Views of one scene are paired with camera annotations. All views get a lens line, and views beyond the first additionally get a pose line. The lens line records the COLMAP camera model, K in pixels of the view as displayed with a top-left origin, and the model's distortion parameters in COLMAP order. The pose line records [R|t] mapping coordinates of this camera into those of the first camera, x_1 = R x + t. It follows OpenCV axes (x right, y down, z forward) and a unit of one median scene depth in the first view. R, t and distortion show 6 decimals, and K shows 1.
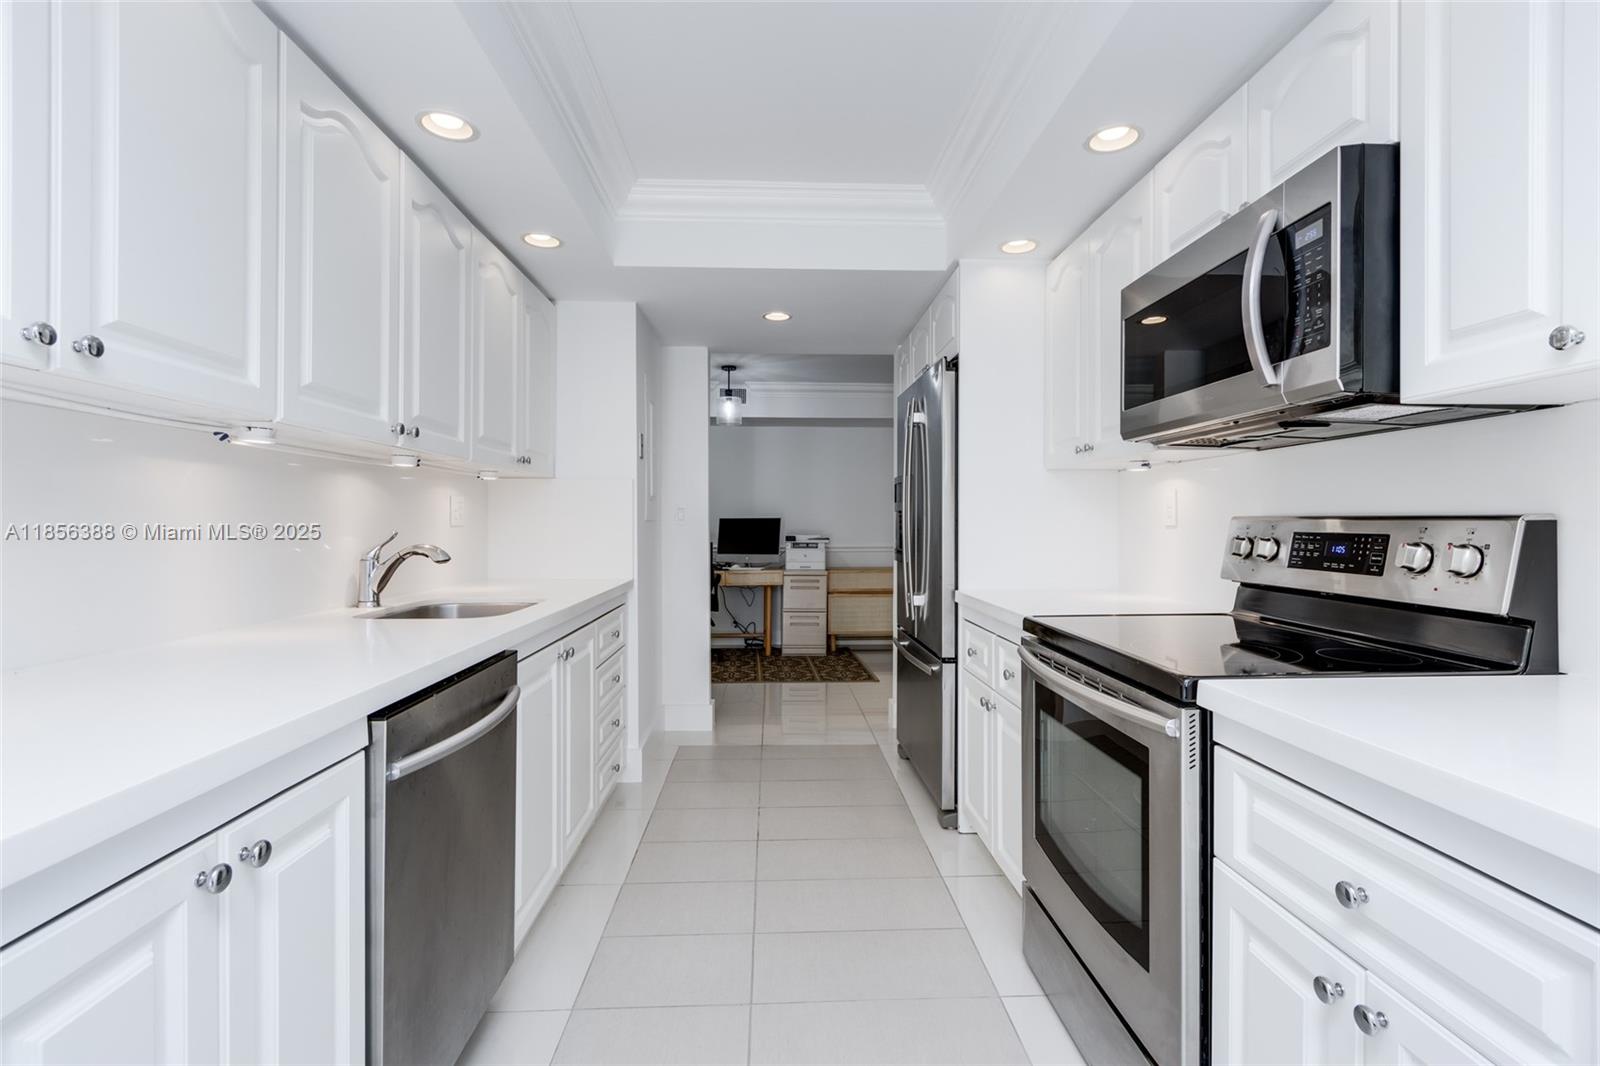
lens RADIAL K [[732.5, 0, 805.3], [0, 732.5, 528.8], [0, 0, 1]] dist [0.003322, 0.000056]
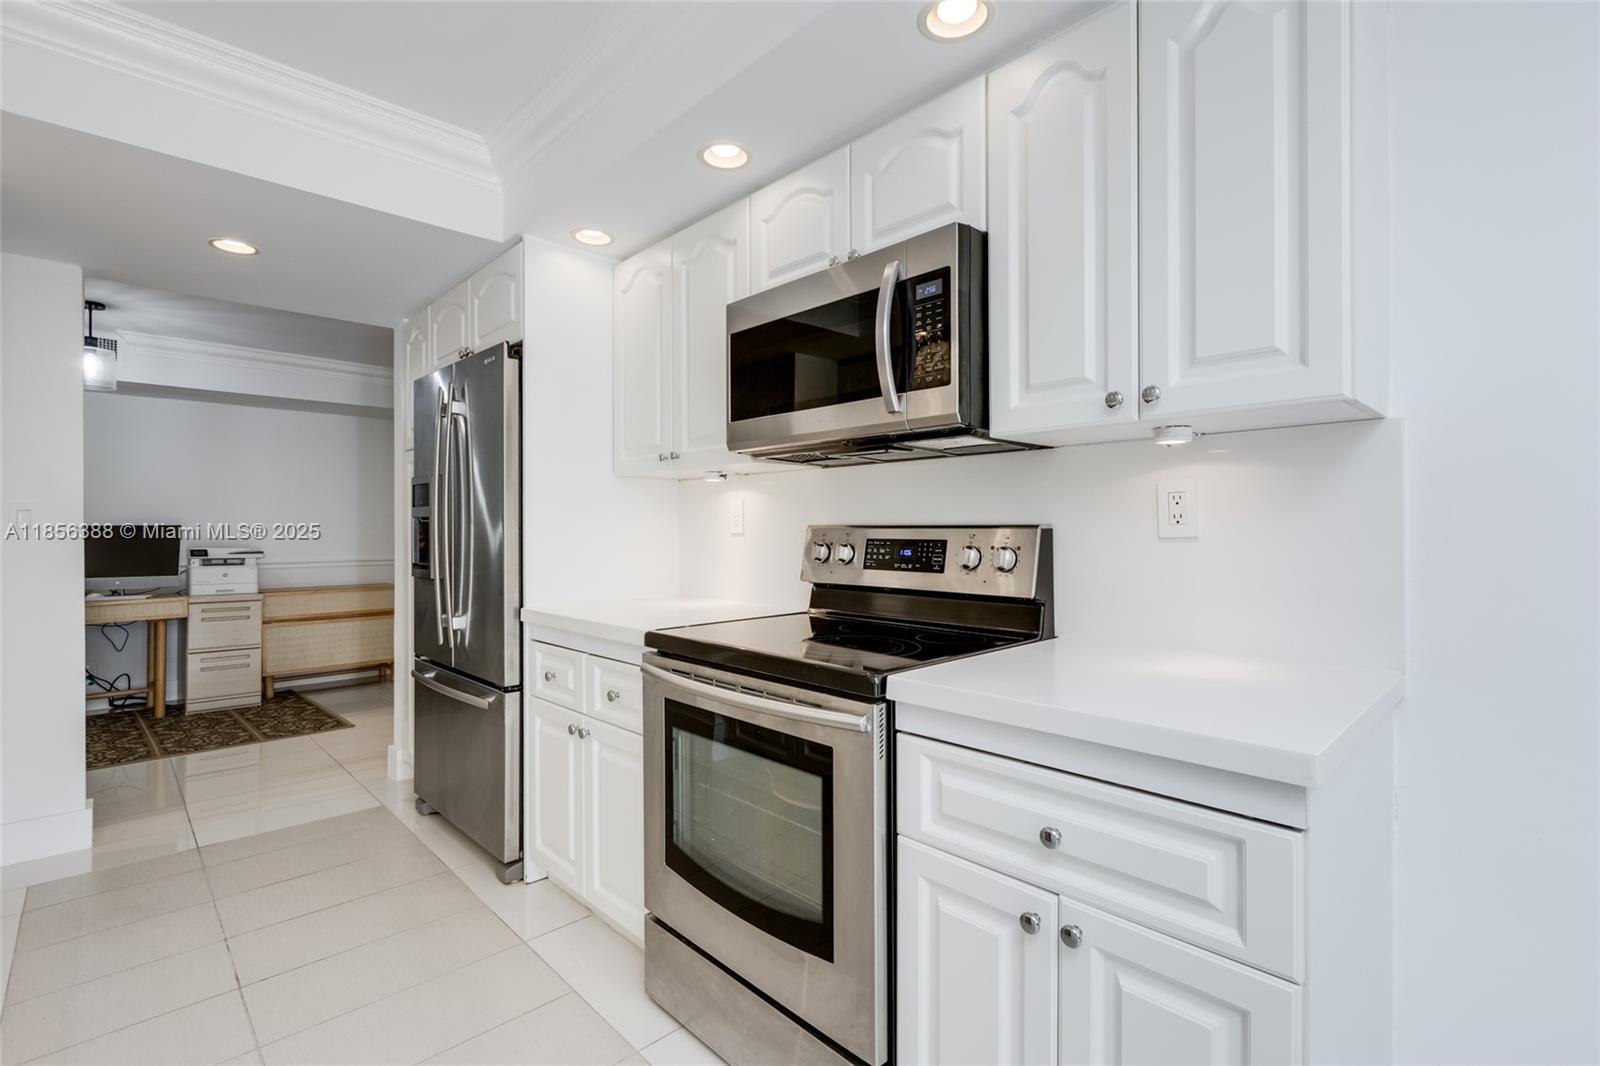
lens RADIAL K [[732.5, 0, 805.3], [0, 732.5, 528.8], [0, 0, 1]] dist [0.003322, 0.000056]
pose [[0.754015, 0.000501, 0.656857, -0.119628], [0.006944, 0.999938, -0.008734, -0.001207], [-0.656820, 0.011147, 0.753965, 0.115339]]
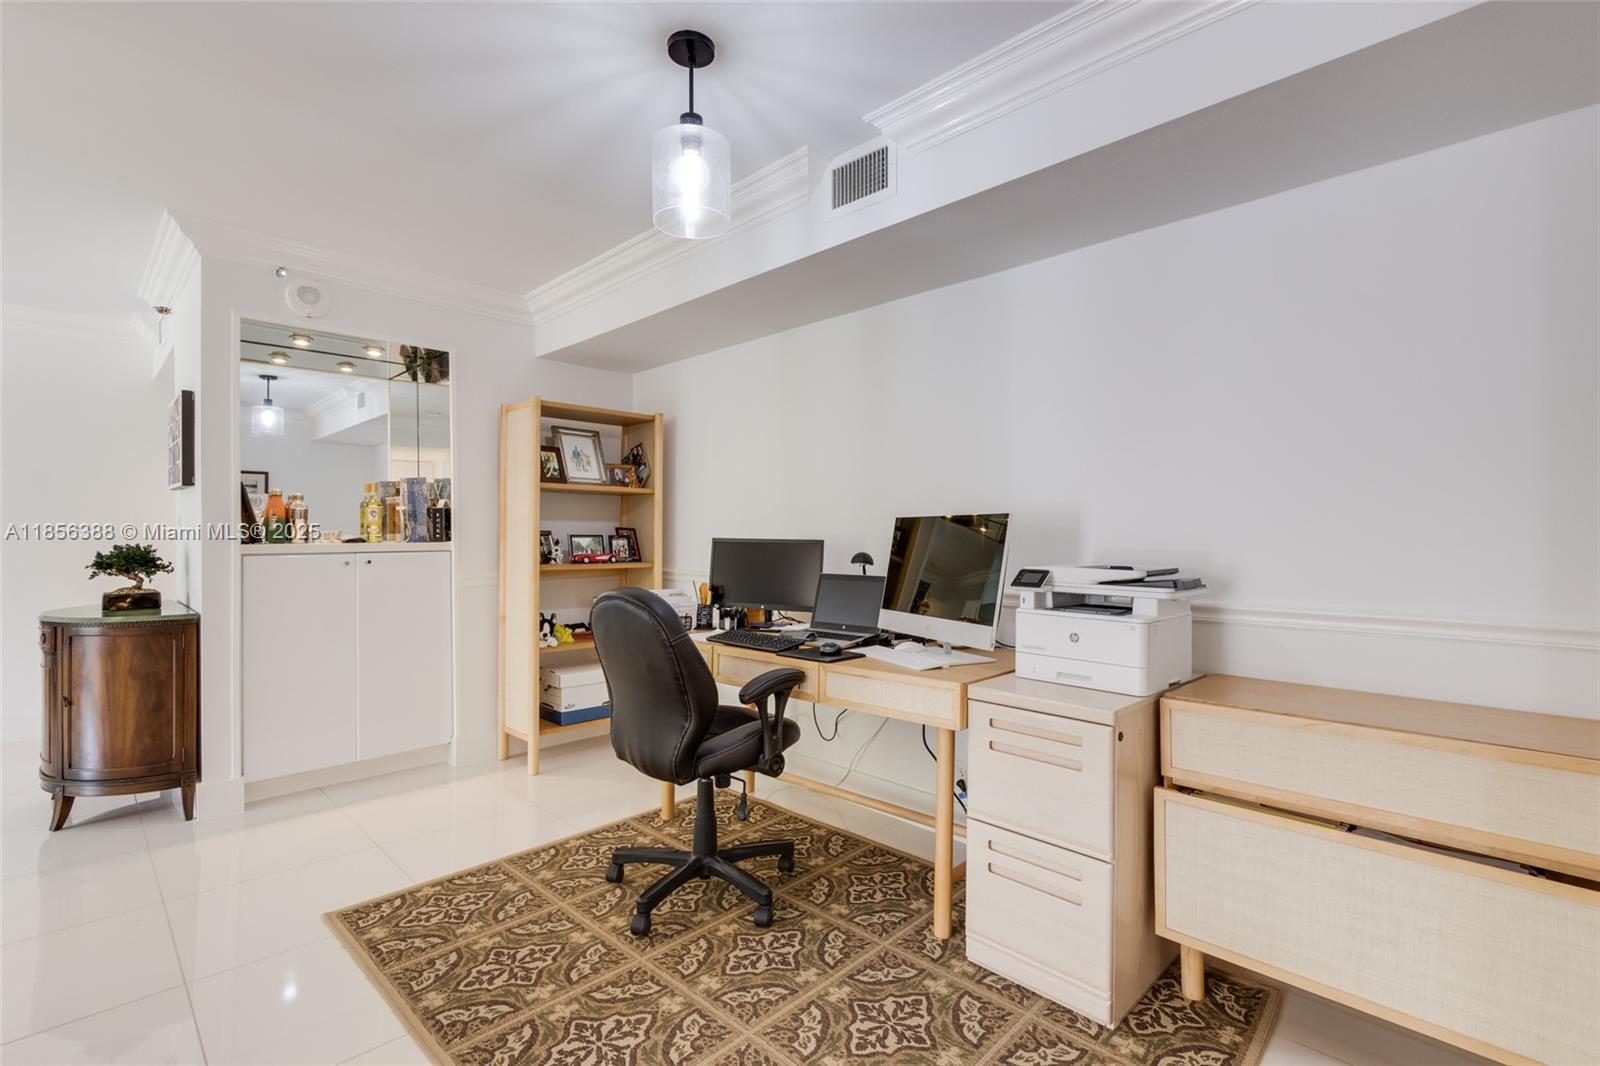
lens RADIAL K [[732.5, 0, 805.3], [0, 732.5, 528.8], [0, 0, 1]] dist [0.003322, 0.000056]
pose [[0.679847, -0.002594, -0.733350, 0.382333], [-0.004891, 0.999955, -0.008071, -0.012241], [0.733338, 0.009074, 0.679804, 1.905476]]
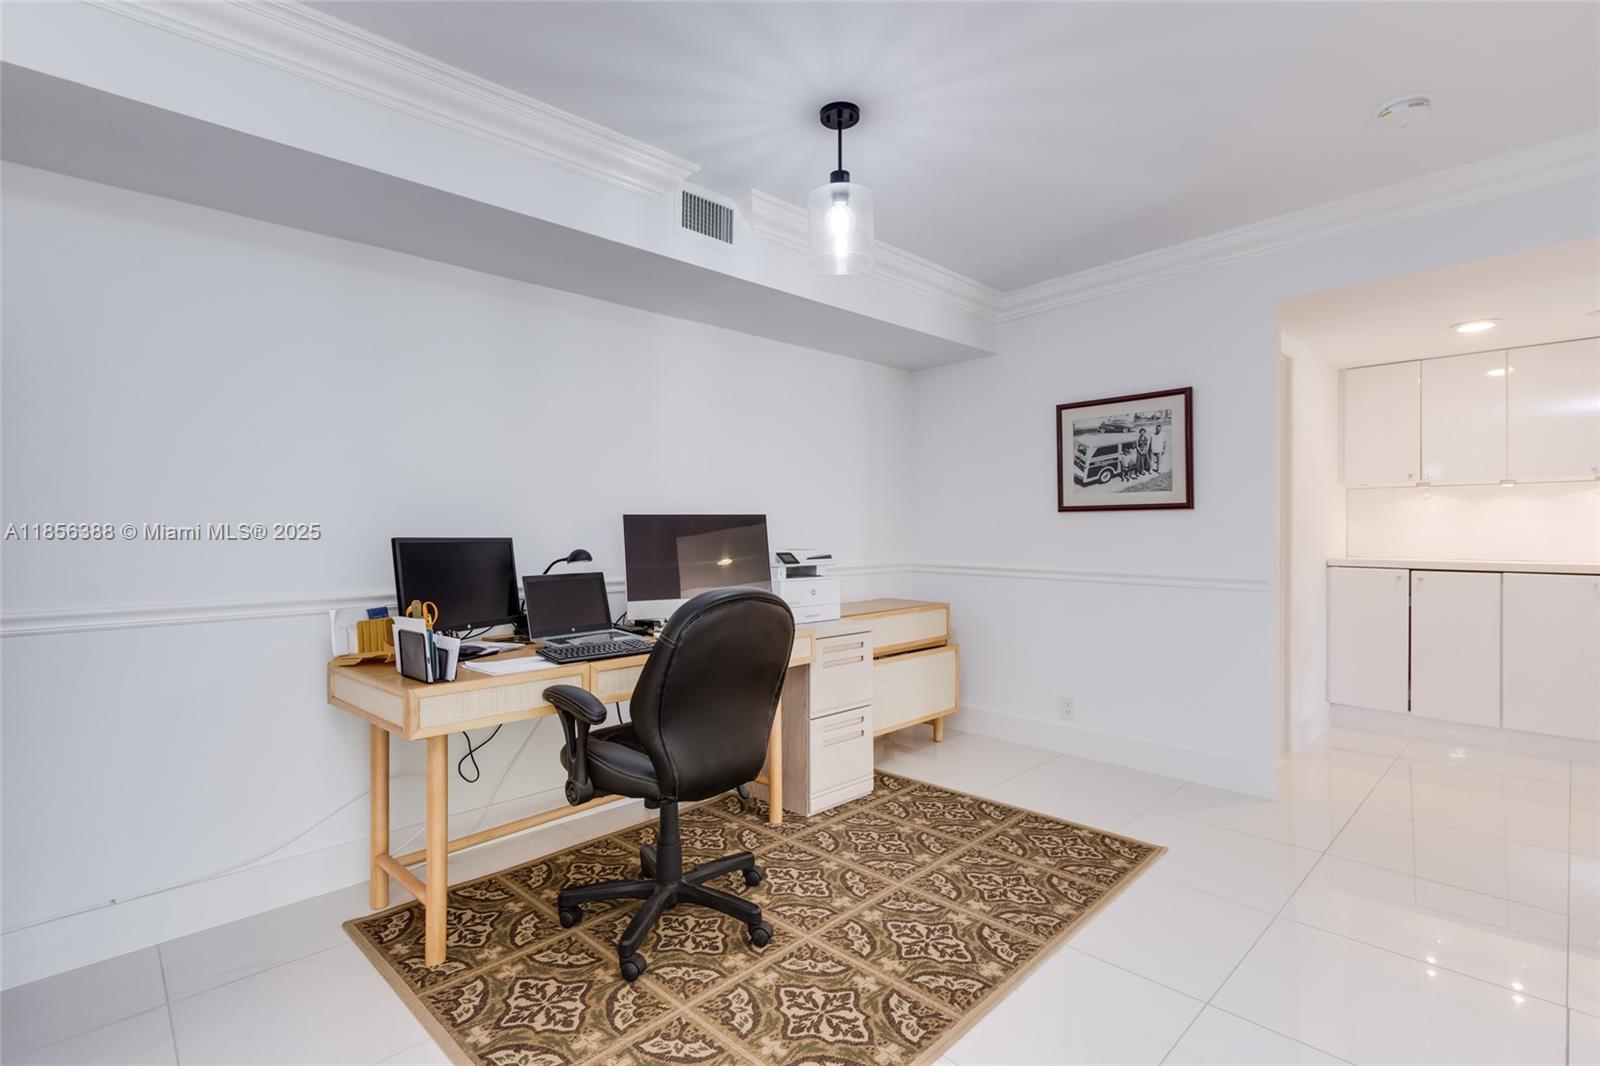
lens RADIAL K [[732.5, 0, 805.3], [0, 732.5, 528.8], [0, 0, 1]] dist [0.003322, 0.000056]
pose [[0.752529, -0.006719, 0.658525, -0.850661], [0.009388, 0.999956, -0.000525, -0.013128], [-0.658492, 0.006578, 0.752559, 1.696801]]
